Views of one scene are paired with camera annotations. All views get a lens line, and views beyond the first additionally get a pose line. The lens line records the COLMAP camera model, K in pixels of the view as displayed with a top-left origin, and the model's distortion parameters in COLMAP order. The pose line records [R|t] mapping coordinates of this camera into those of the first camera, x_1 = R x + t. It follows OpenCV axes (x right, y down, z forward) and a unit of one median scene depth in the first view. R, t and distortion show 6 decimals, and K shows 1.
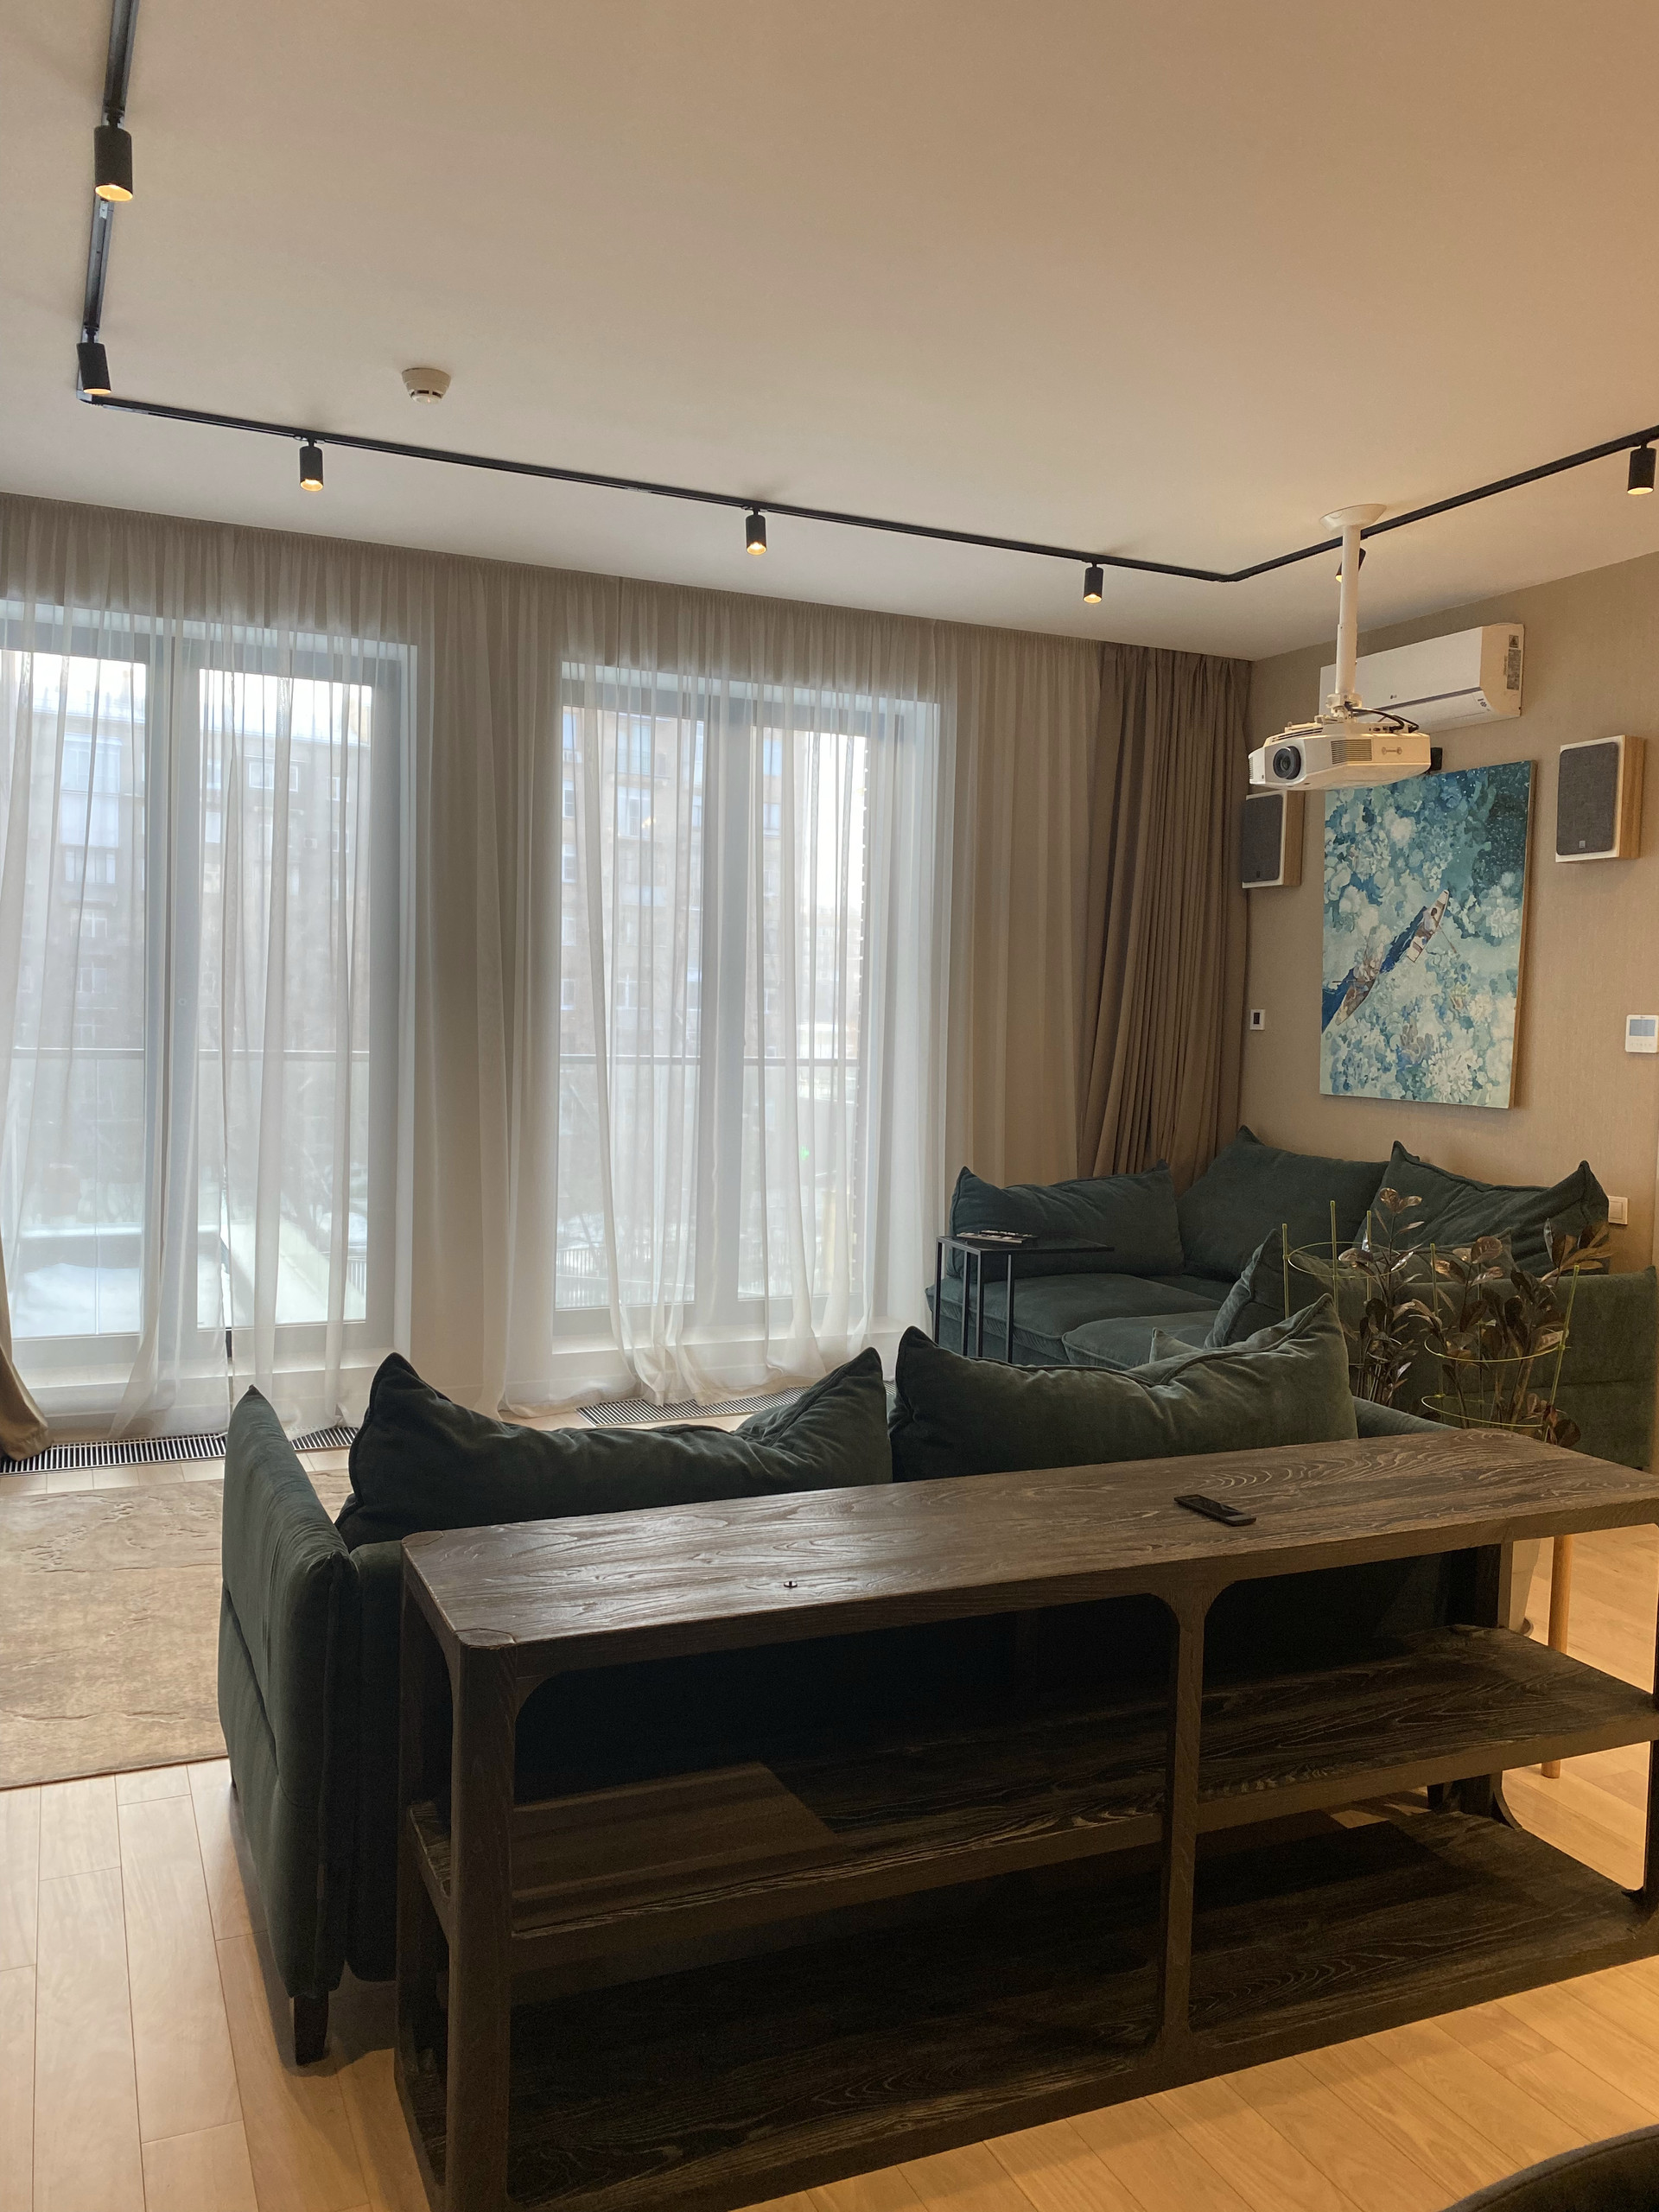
lens RADIAL K [[1691.5, 0, 839.2], [0, 1691.5, 1122.5], [0, 0, 1]] dist [0.035838, -0.055083]
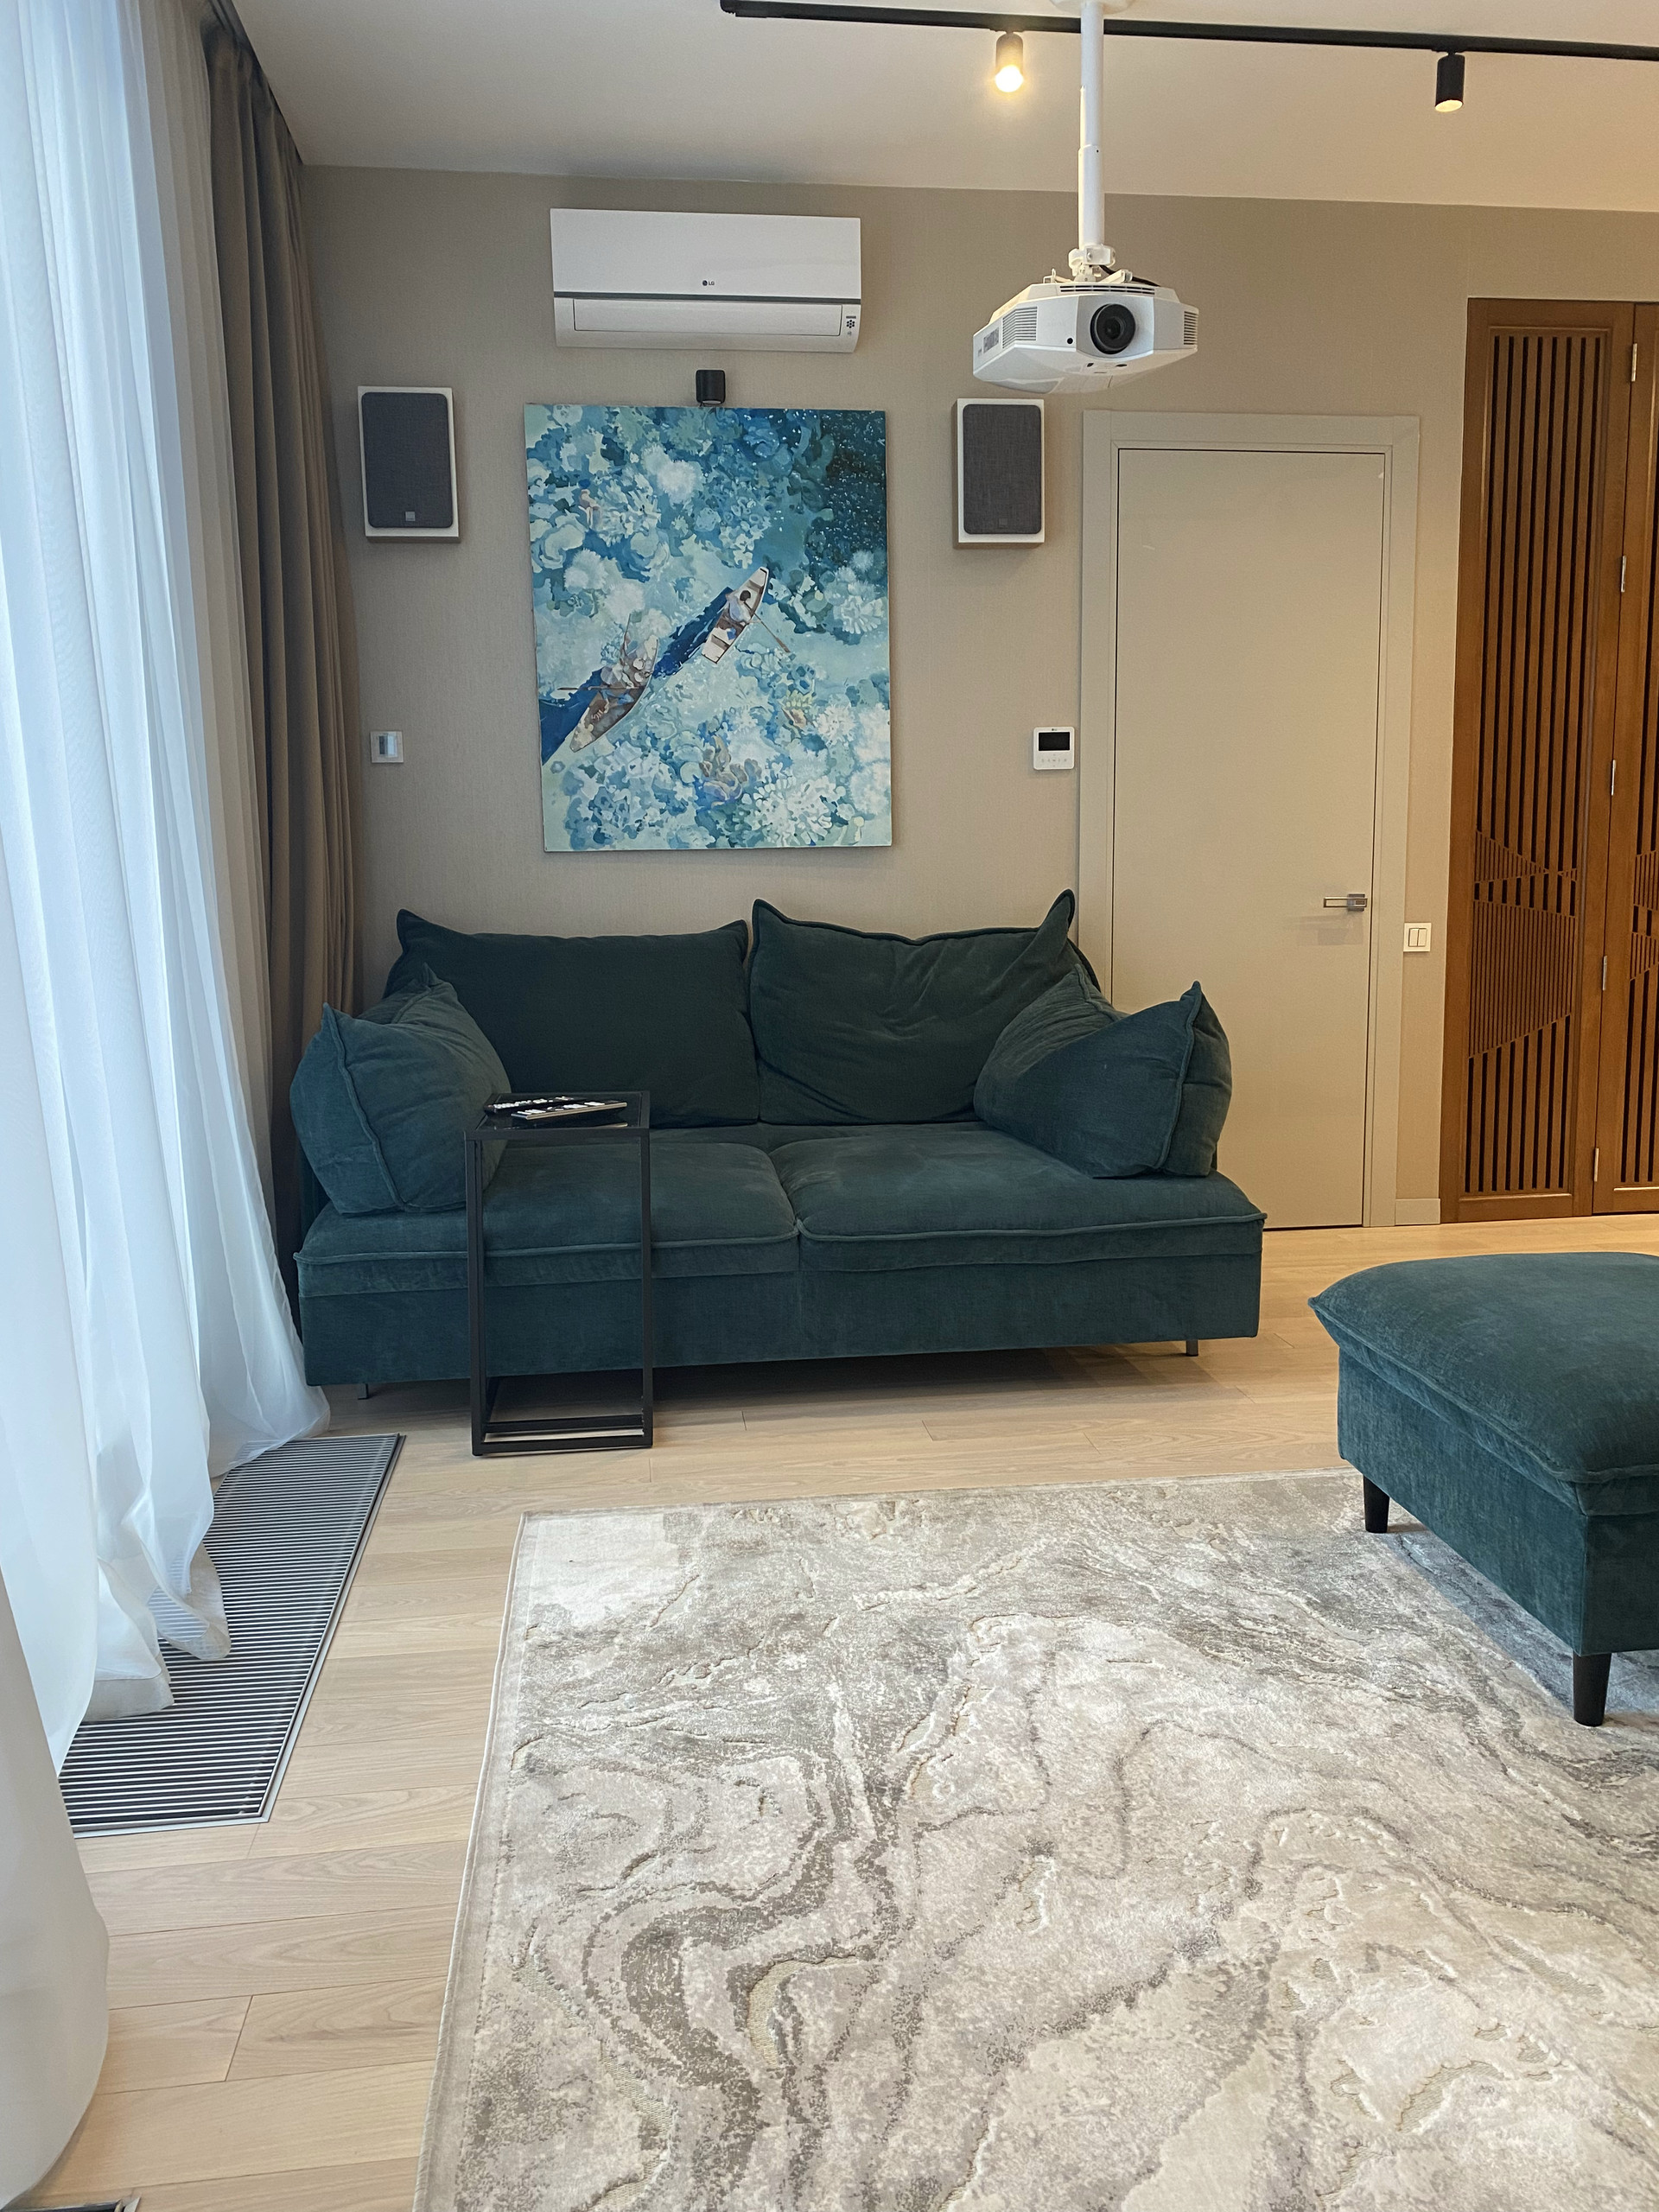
lens RADIAL K [[1691.5, 0, 824.5], [0, 1691.5, 1084.2], [0, 0, 1]] dist [0.035838, -0.055083]
pose [[0.307746, -0.161833, 0.937605, -0.383142], [0.084728, 0.986175, 0.142406, -0.013247], [-0.947688, 0.035616, 0.317204, 0.724117]]
